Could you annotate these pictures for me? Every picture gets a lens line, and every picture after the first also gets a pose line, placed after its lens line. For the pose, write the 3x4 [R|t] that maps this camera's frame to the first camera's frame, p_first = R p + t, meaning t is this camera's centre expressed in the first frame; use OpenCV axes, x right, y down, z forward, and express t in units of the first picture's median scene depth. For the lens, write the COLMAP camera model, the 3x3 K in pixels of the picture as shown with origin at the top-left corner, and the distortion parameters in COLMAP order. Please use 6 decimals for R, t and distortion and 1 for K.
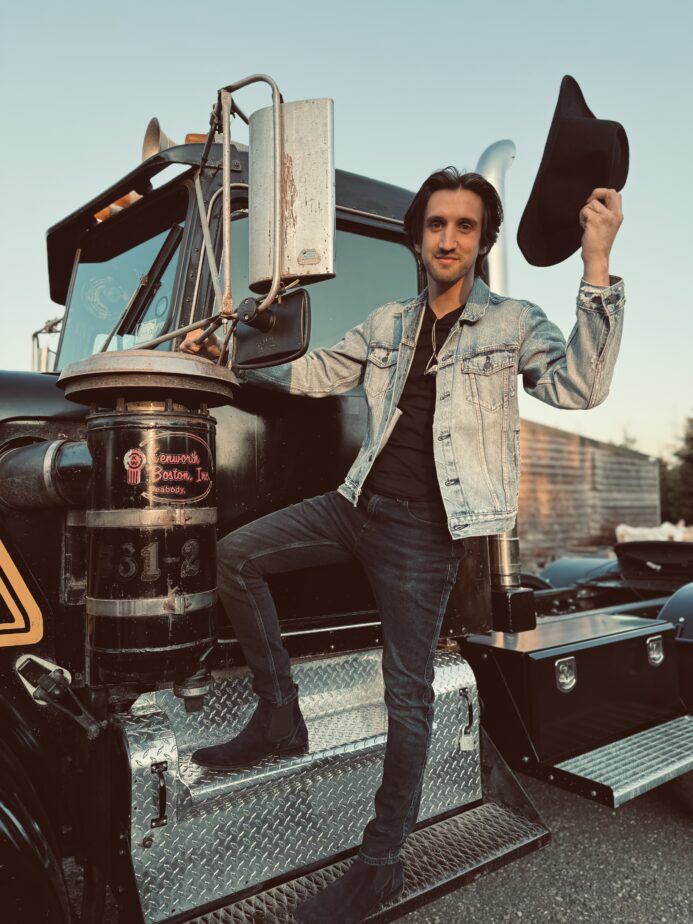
lens RADIAL K [[649.1, 0, 350.2], [0, 649.1, 461.0], [0, 0, 1]] dist [0.117168, -0.165573]
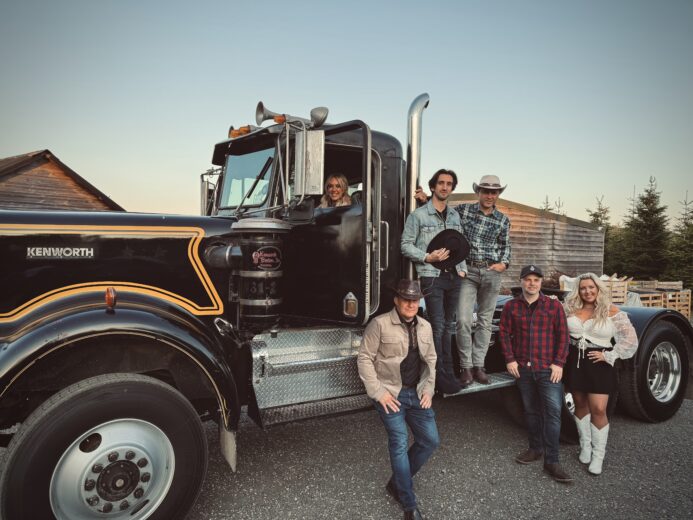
lens RADIAL K [[486.8, 0, 346.5], [0, 486.8, 260.0], [0, 0, 1]] dist [0.117168, -0.165573]
pose [[0.994533, 0.035481, -0.098211, 0.269881], [-0.026615, 0.995572, 0.090155, -0.167158], [0.100975, -0.087048, 0.991073, -1.038435]]
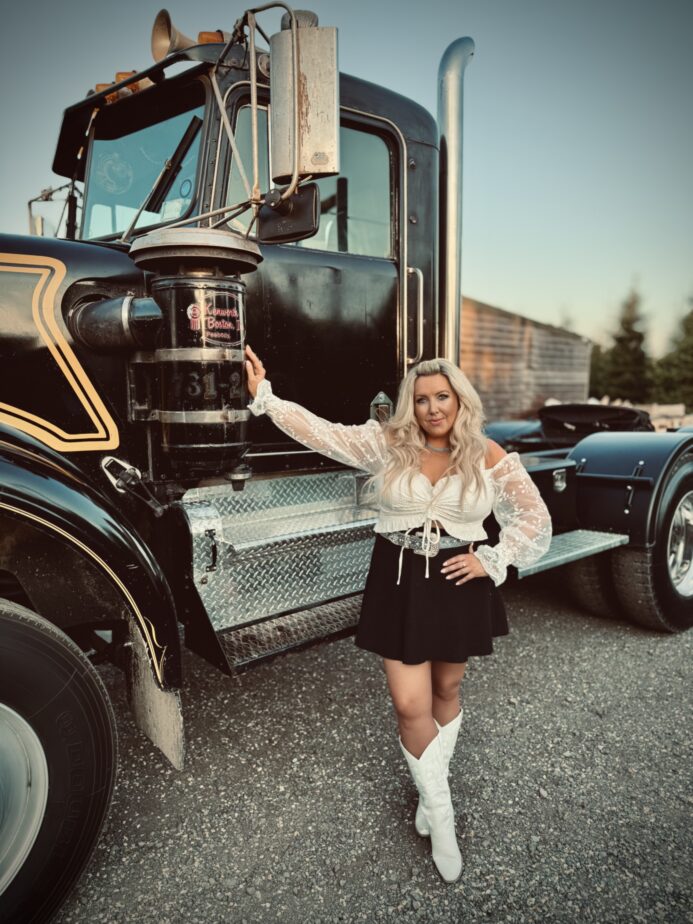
lens RADIAL K [[649.1, 0, 350.2], [0, 649.1, 461.0], [0, 0, 1]] dist [0.117168, -0.165573]
pose [[0.996133, 0.000125, 0.087861, -0.105927], [-0.016036, 0.983462, 0.180402, 0.045044], [-0.086386, -0.181114, 0.979661, -0.383234]]
